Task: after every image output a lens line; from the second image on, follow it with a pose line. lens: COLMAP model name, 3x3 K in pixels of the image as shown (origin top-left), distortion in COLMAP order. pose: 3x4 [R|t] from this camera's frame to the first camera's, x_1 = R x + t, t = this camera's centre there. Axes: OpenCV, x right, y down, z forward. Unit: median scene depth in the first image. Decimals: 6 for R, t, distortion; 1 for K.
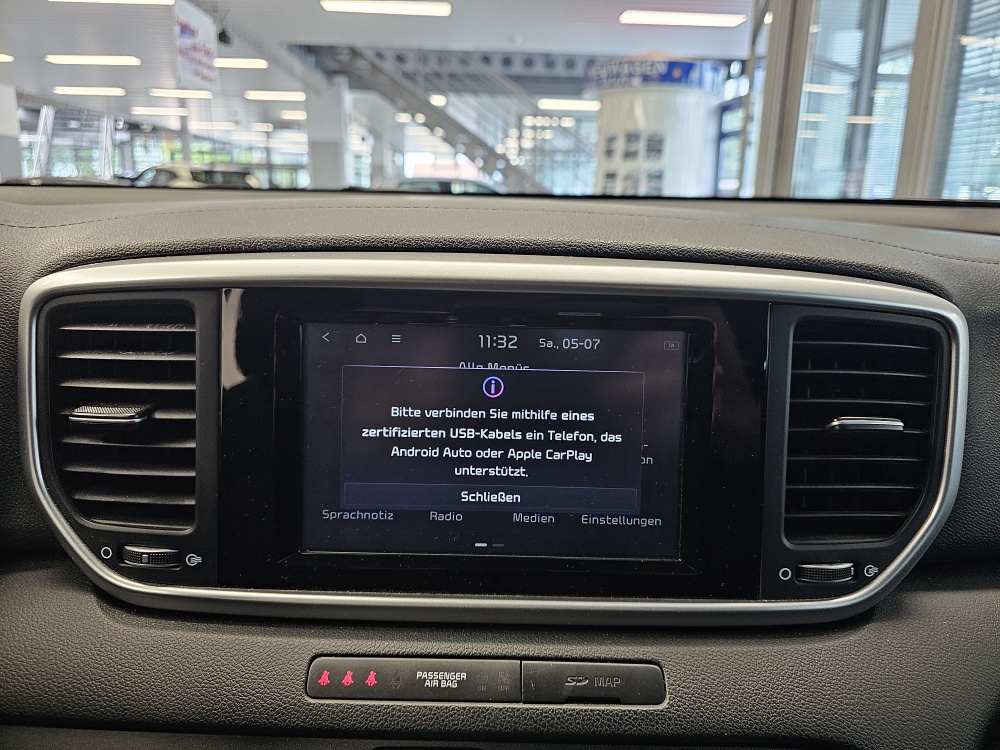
lens RADIAL K [[686.0, 0, 500.0], [0, 686.0, 375.0], [0, 0, 1]] dist [0.032672, -0.053734]
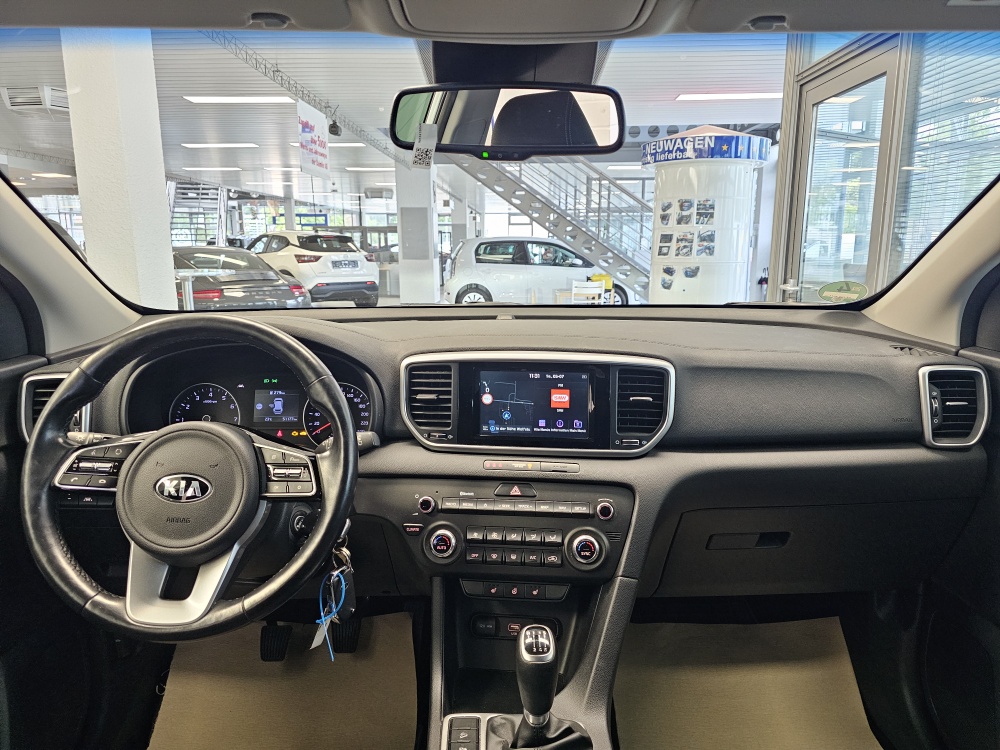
lens RADIAL K [[667.4, 0, 508.1], [0, 667.4, 376.0], [0, 0, 1]] dist [0.094864, -0.115064]
pose [[0.995349, -0.002815, -0.096297, 0.011055], [-0.003379, 0.997938, -0.064101, 0.010061], [0.096279, 0.064129, 0.993286, -0.141622]]
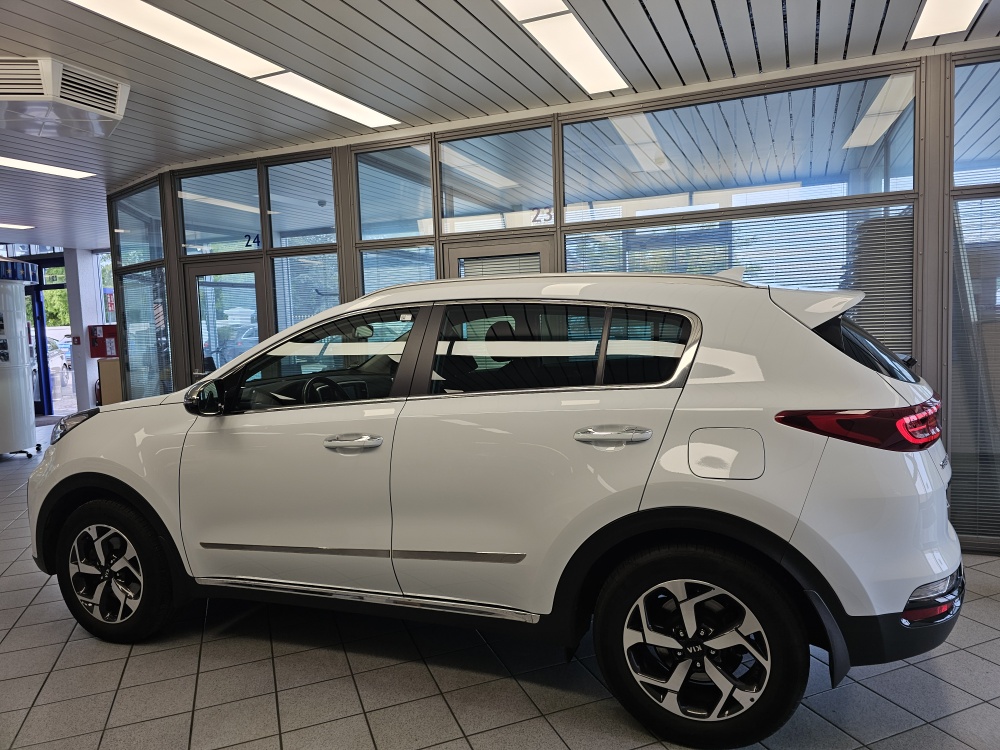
lens RADIAL K [[676.5, 0, 494.0], [0, 676.5, 368.2], [0, 0, 1]] dist [0.042521, -0.053324]
pose [[0.462852, -0.089509, 0.881905, -0.610754], [0.261455, 0.964414, -0.039337, 0.052646], [-0.847000, 0.248786, 0.469784, -0.464238]]
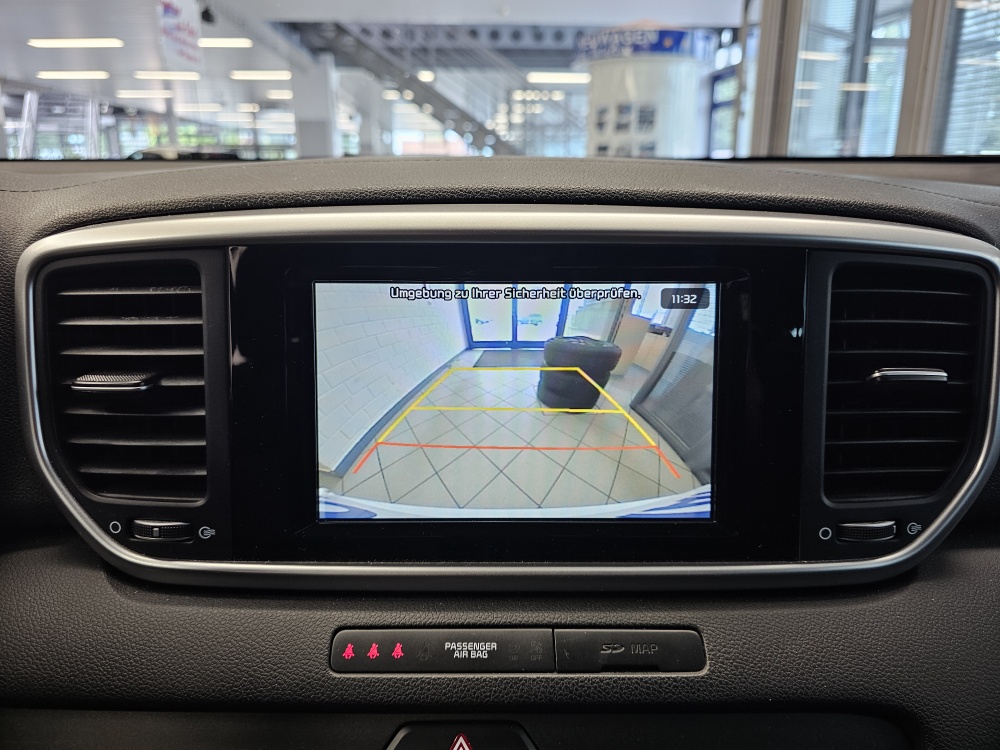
lens RADIAL K [[688.2, 0, 493.9], [0, 688.2, 369.5], [0, 0, 1]] dist [0.029632, -0.051779]
pose [[0.999750, -0.022331, -0.000786, -0.002352], [0.022343, 0.999489, 0.022857, 0.001681], [0.000275, -0.022869, 0.999738, 0.002706]]
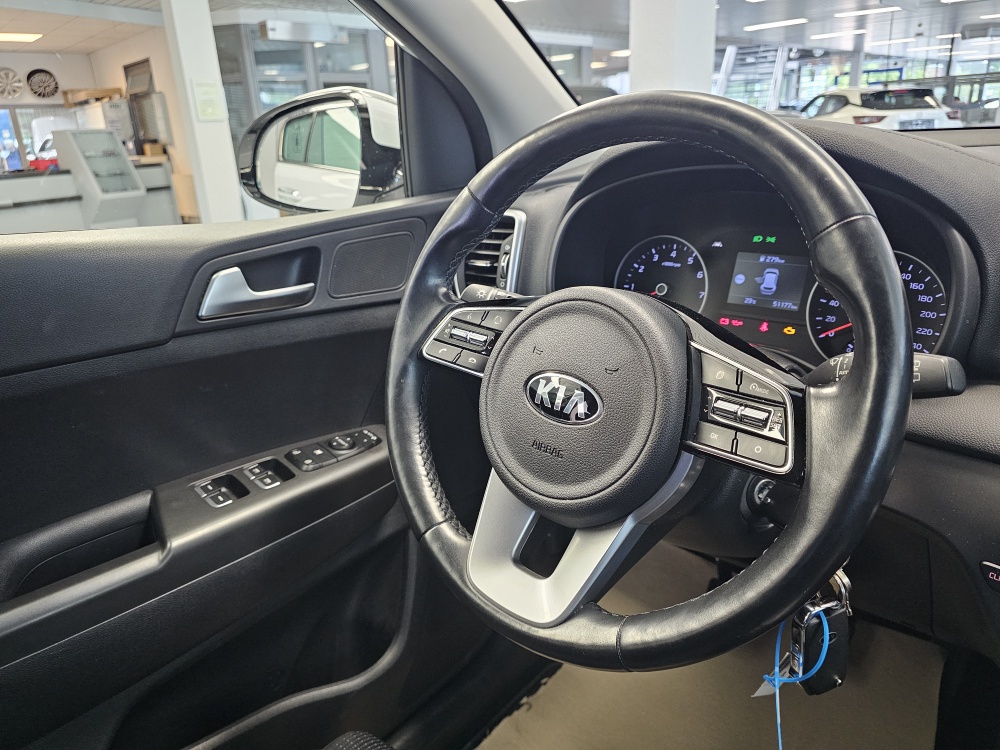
lens RADIAL K [[676.5, 0, 494.0], [0, 676.5, 368.2], [0, 0, 1]] dist [0.042521, -0.053324]
pose [[0.652952, 0.195150, -0.731826, -0.019068], [-0.126415, 0.980763, 0.148742, 0.009694], [0.746775, -0.004608, 0.665061, -0.058350]]
